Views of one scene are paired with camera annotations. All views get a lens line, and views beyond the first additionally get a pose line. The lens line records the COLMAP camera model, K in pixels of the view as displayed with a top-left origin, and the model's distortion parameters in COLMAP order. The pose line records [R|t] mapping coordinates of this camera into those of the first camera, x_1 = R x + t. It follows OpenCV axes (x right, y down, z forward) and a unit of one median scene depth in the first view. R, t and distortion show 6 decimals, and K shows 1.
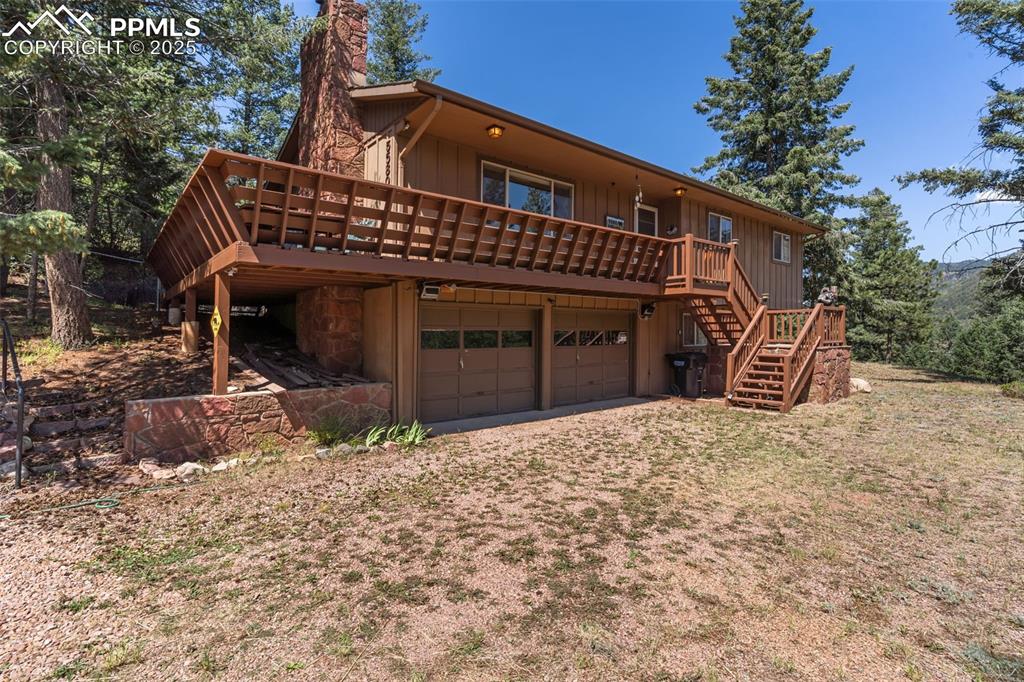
lens RADIAL K [[503.6, 0, 507.7], [0, 503.6, 341.7], [0, 0, 1]] dist [0.000016, 0.001454]
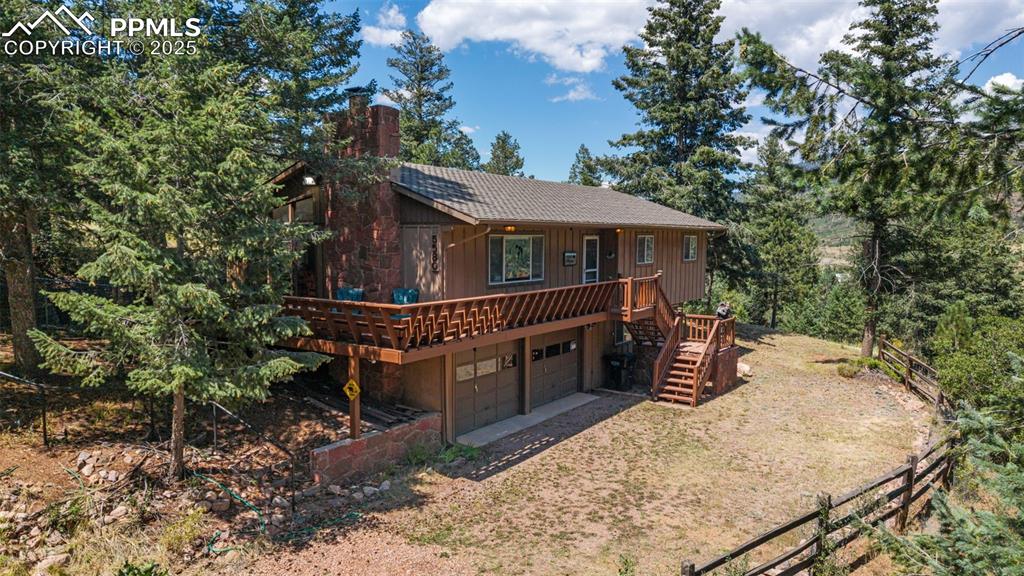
lens RADIAL K [[694.4, 0, 498.6], [0, 694.4, 293.4], [0, 0, 1]] dist [0.001319, -0.000918]
pose [[0.968988, -0.019978, 0.246301, -0.599304], [0.003029, 0.997612, 0.069002, -0.417792], [-0.247091, -0.066116, 0.966734, -0.959181]]
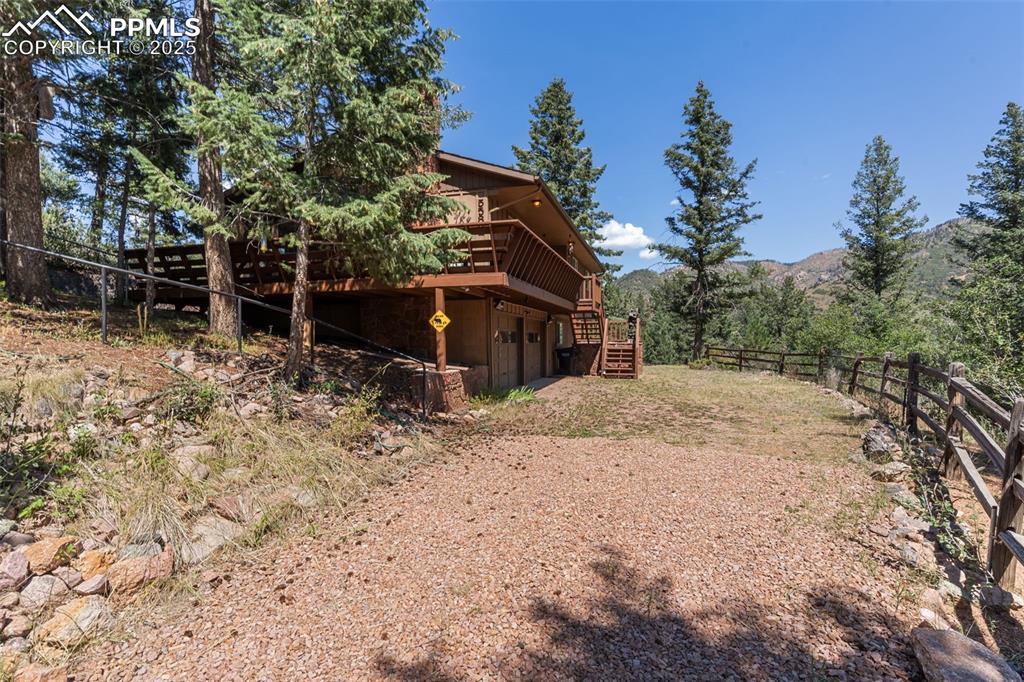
lens RADIAL K [[503.6, 0, 507.7], [0, 503.6, 341.7], [0, 0, 1]] dist [0.000016, 0.001454]
pose [[0.827462, 0.002022, 0.561518, -1.115006], [0.004418, 0.999939, -0.010111, 0.030561], [-0.561504, 0.010848, 0.827403, -0.272693]]
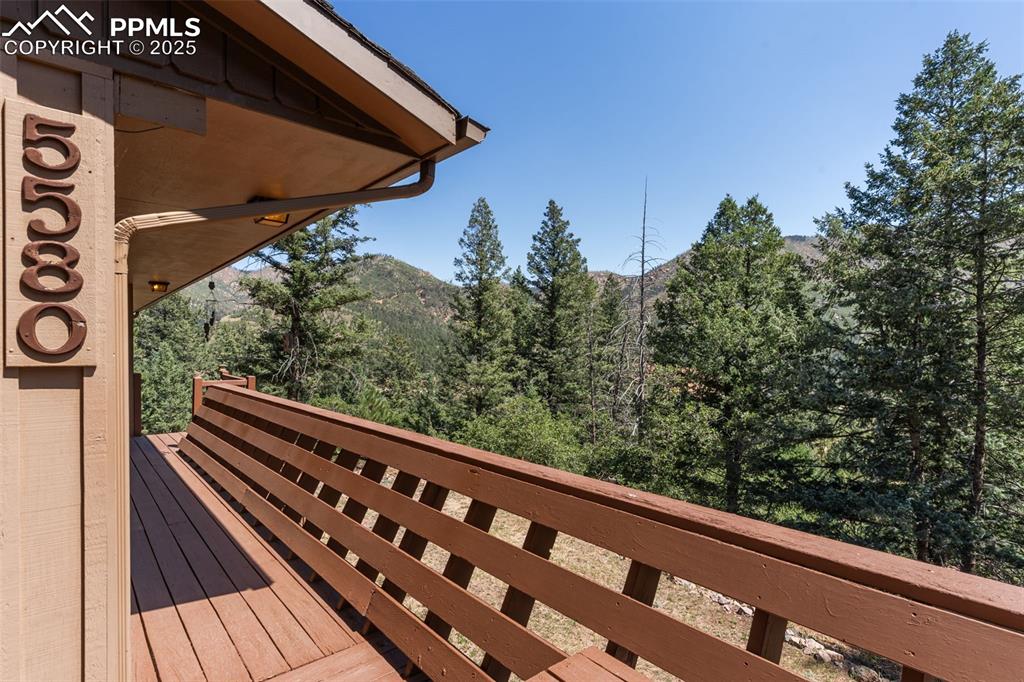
lens RADIAL K [[503.6, 0, 507.7], [0, 503.6, 341.7], [0, 0, 1]] dist [0.000016, 0.001454]
pose [[-0.036361, 0.014794, 0.999229, -0.490990], [-0.004475, 0.999878, -0.014966, -0.351680], [-0.999329, -0.005016, -0.036290, 0.938603]]
